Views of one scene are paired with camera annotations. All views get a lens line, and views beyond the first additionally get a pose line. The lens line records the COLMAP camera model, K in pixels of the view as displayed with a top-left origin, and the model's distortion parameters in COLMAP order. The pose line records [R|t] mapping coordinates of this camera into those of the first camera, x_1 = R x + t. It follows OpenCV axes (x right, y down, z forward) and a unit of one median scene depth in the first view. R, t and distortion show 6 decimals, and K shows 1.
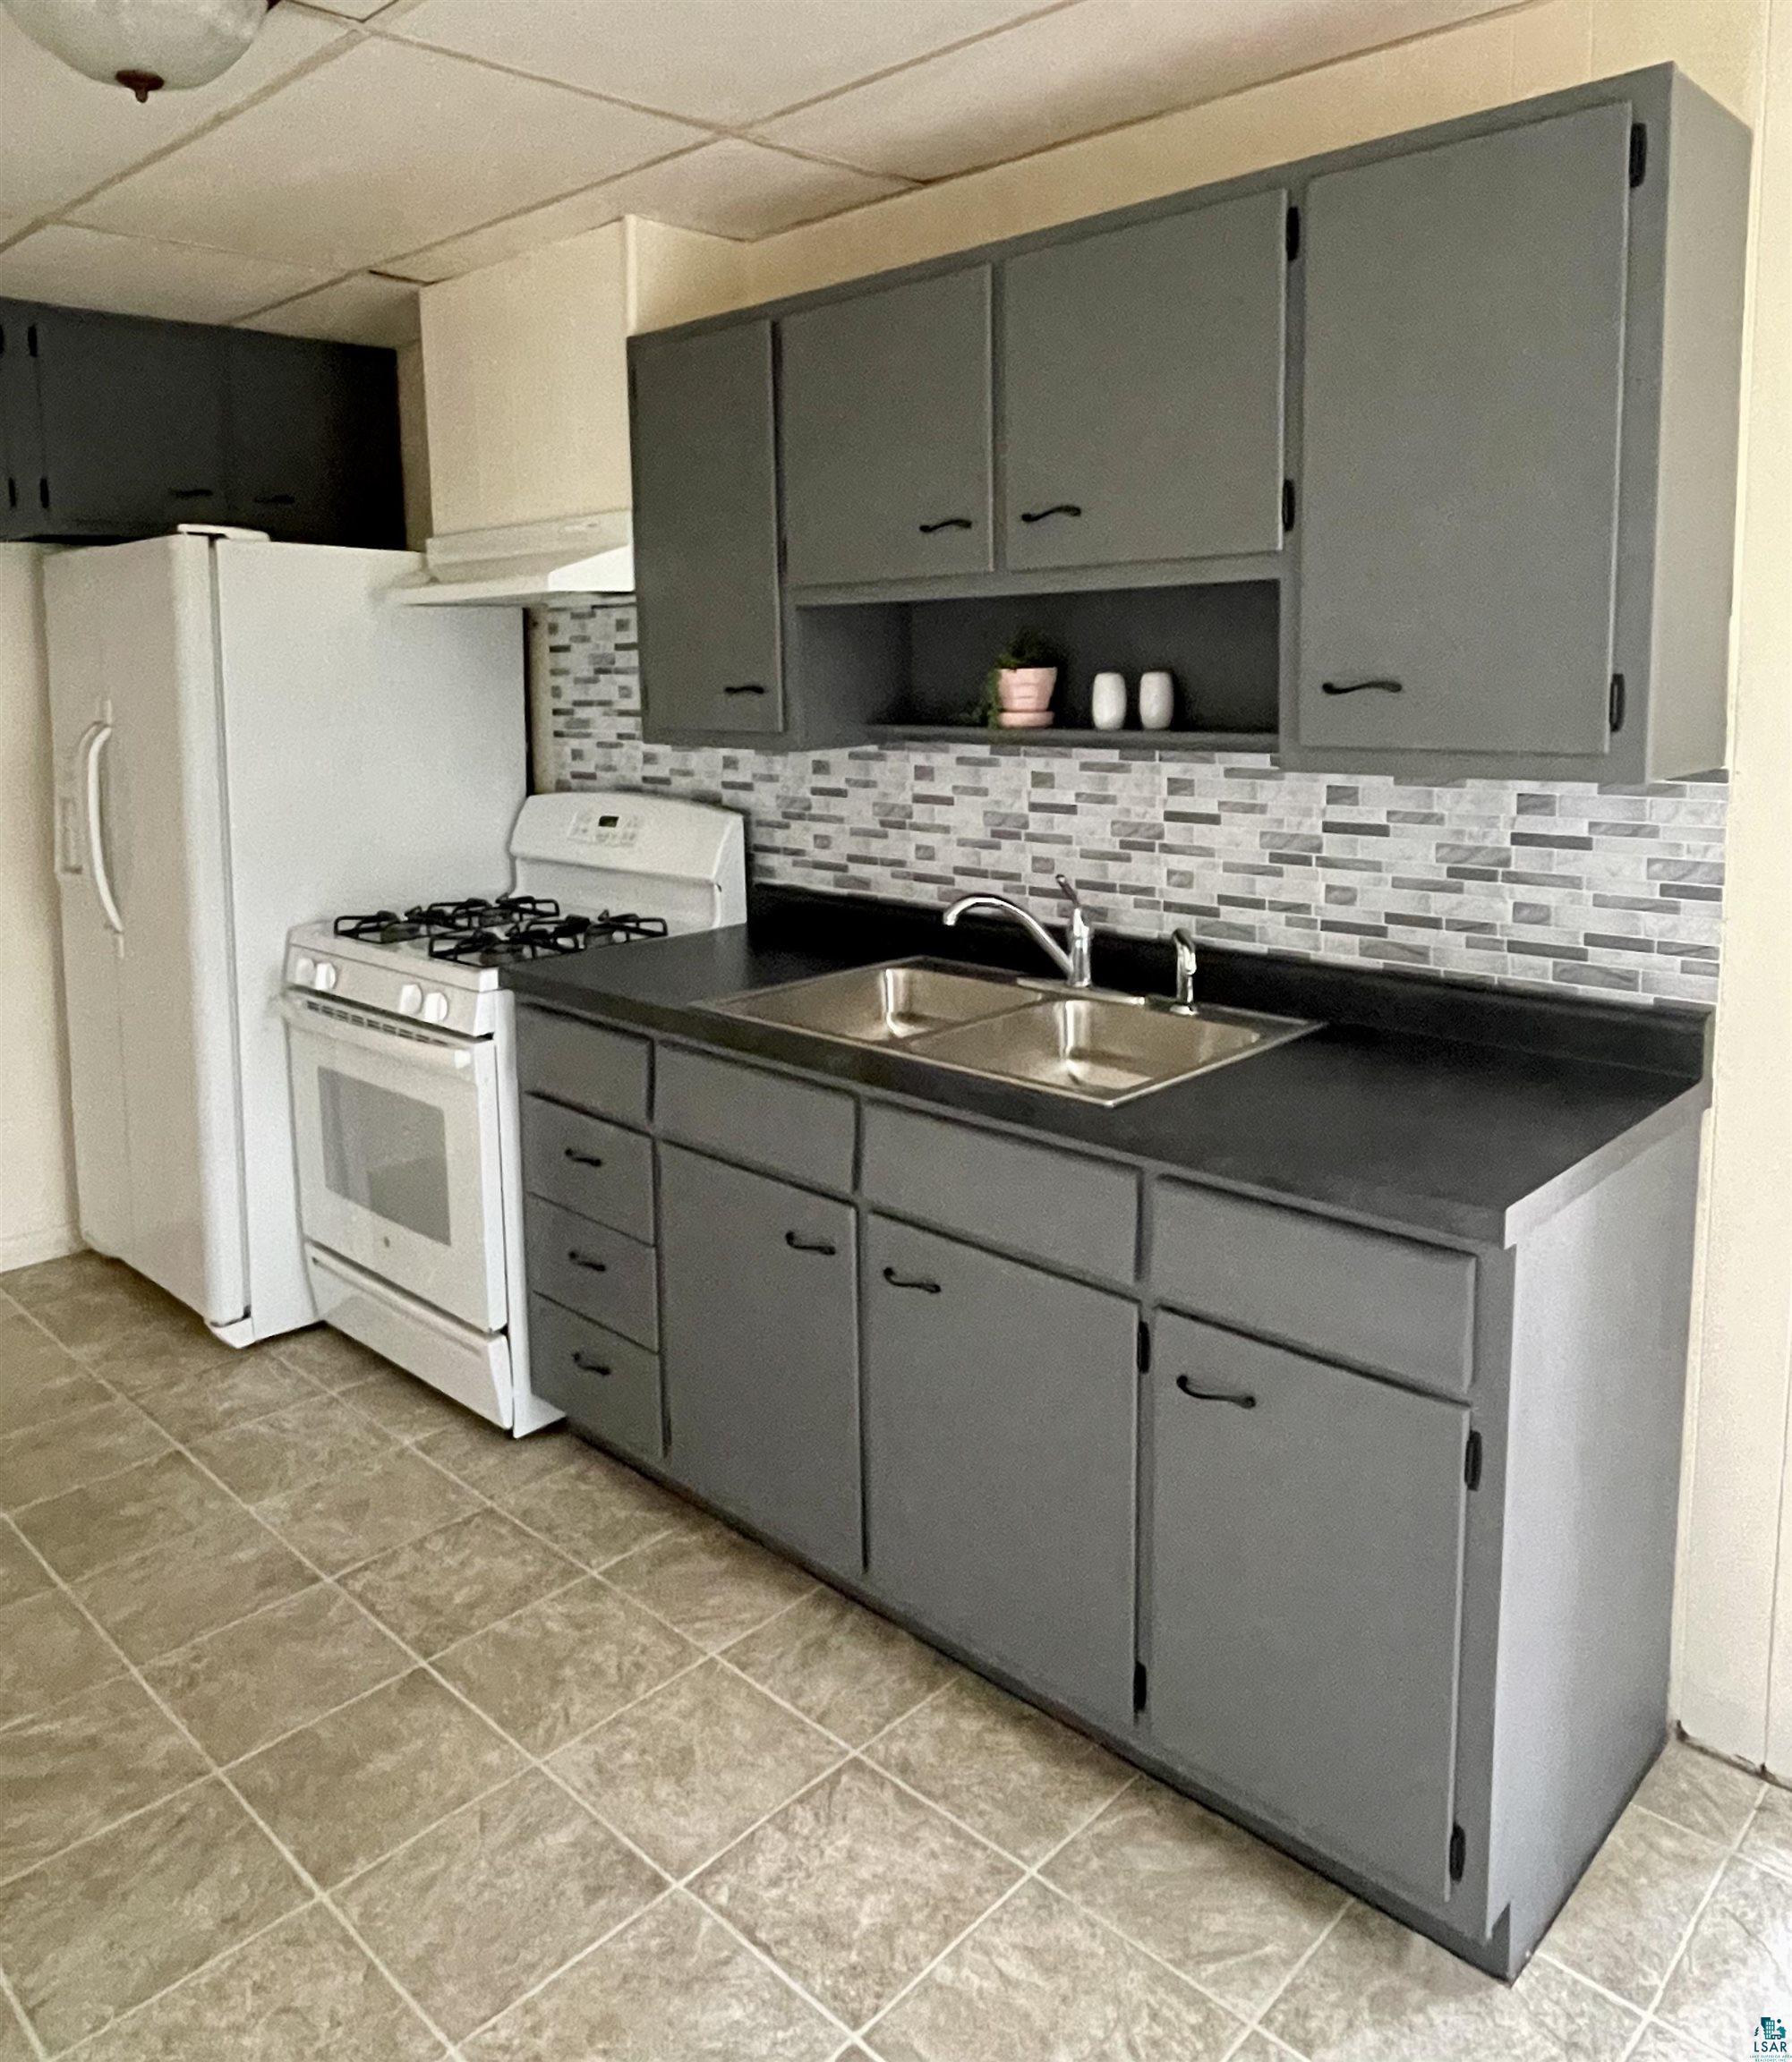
lens RADIAL K [[1515.1, 0, 897.8], [0, 1515.1, 858.4], [0, 0, 1]] dist [0.000546, -0.004157]
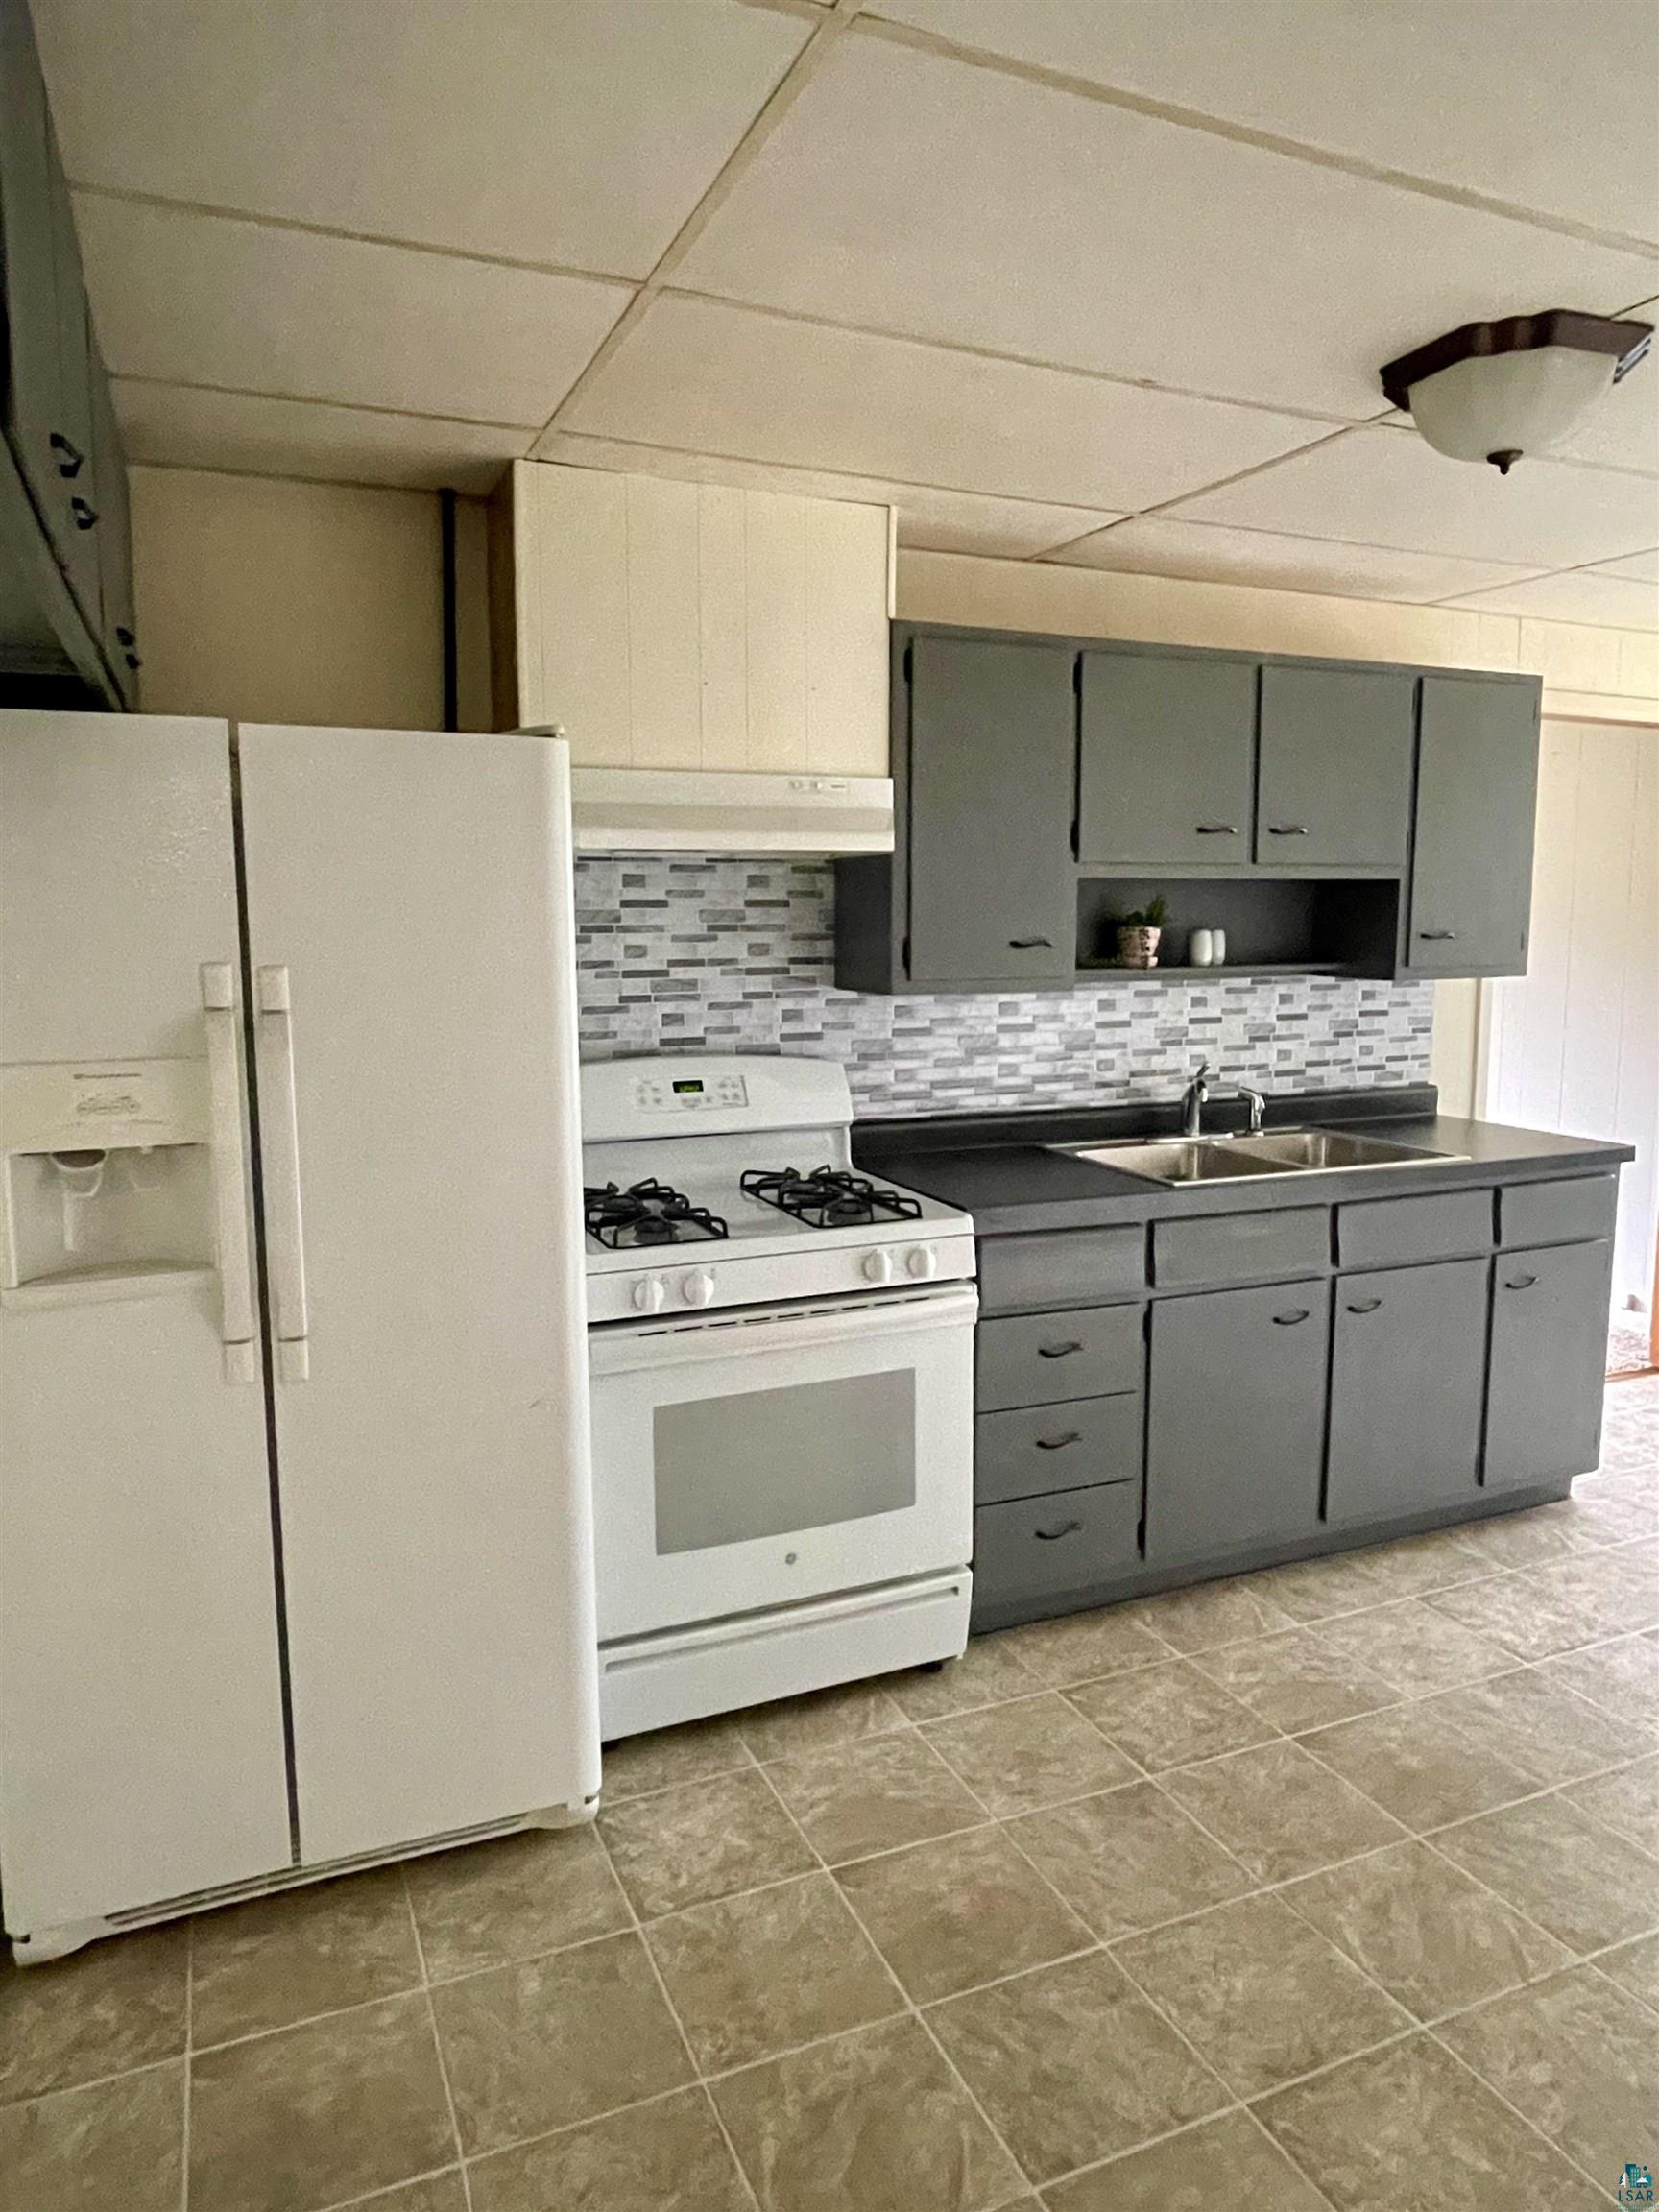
lens RADIAL K [[1420.7, 0, 833.0], [0, 1420.7, 1066.6], [0, 0, 1]] dist [-0.008039, -0.001889]
pose [[0.389786, -0.100117, 0.915447, -1.288897], [0.106417, 0.992310, 0.063212, -0.111101], [-0.914736, 0.072780, 0.397443, 0.738862]]
